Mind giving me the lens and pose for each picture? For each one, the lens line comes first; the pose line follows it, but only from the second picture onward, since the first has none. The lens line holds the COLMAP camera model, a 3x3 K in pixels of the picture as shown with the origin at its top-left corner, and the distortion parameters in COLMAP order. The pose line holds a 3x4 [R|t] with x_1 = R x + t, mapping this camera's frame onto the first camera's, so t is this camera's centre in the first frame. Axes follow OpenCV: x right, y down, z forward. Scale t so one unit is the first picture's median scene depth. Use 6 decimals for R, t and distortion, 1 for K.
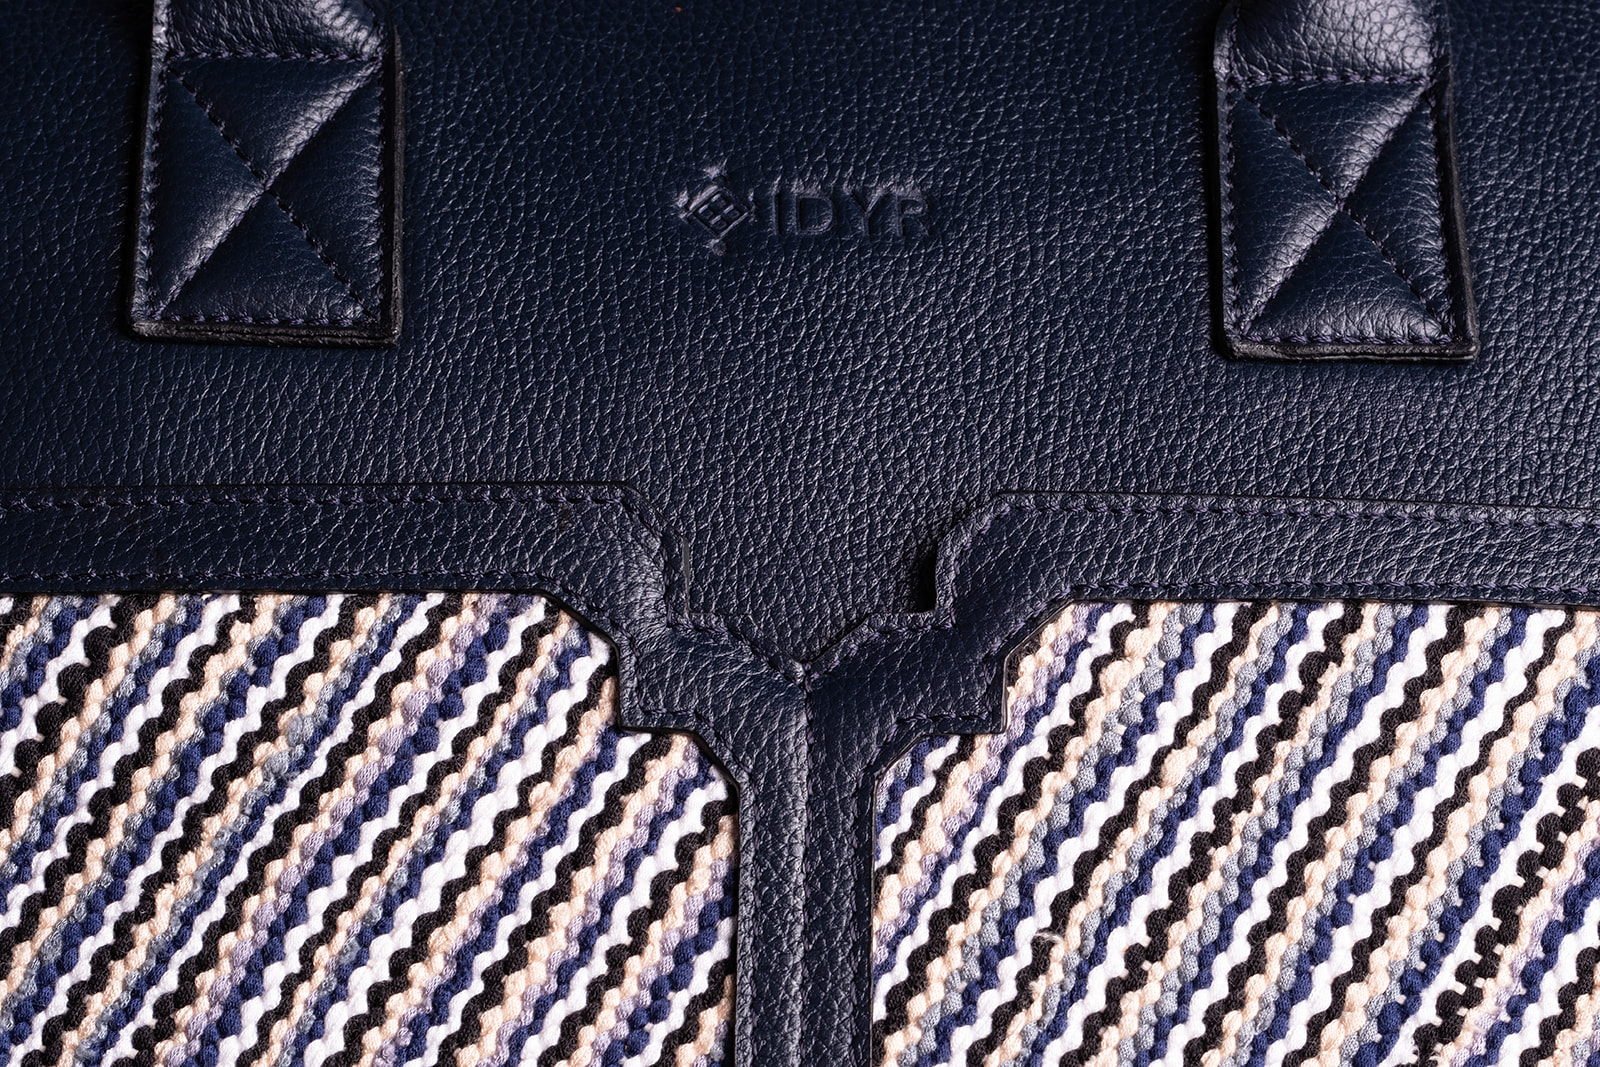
lens RADIAL K [[5474.8, 0, 806.9], [0, 5474.8, 535.2], [0, 0, 1]] dist [-0.114551, 0.000000]
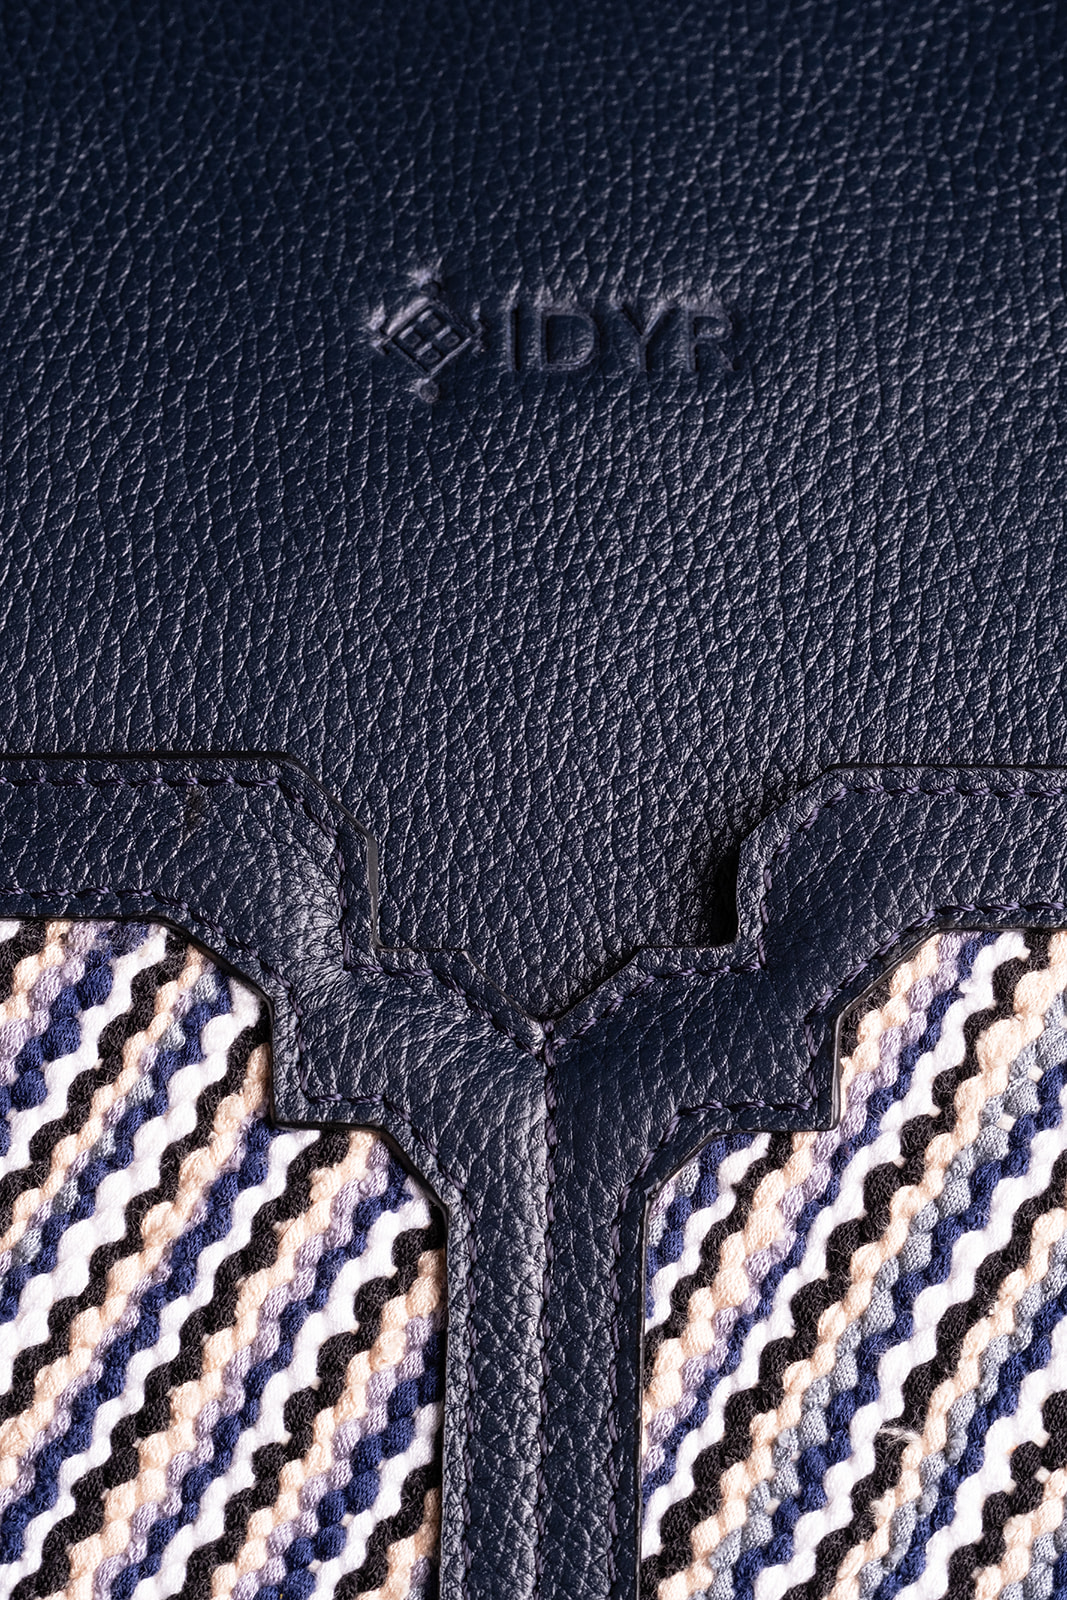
lens RADIAL K [[5474.8, 0, 522.5], [0, 5474.8, 796.8], [0, 0, 1]] dist [-0.114551, 0.000000]
pose [[0.999232, -0.001773, -0.039147, 0.023595], [0.005388, 0.995704, 0.092441, -0.067819], [0.038815, -0.092581, 0.994948, 0.320977]]
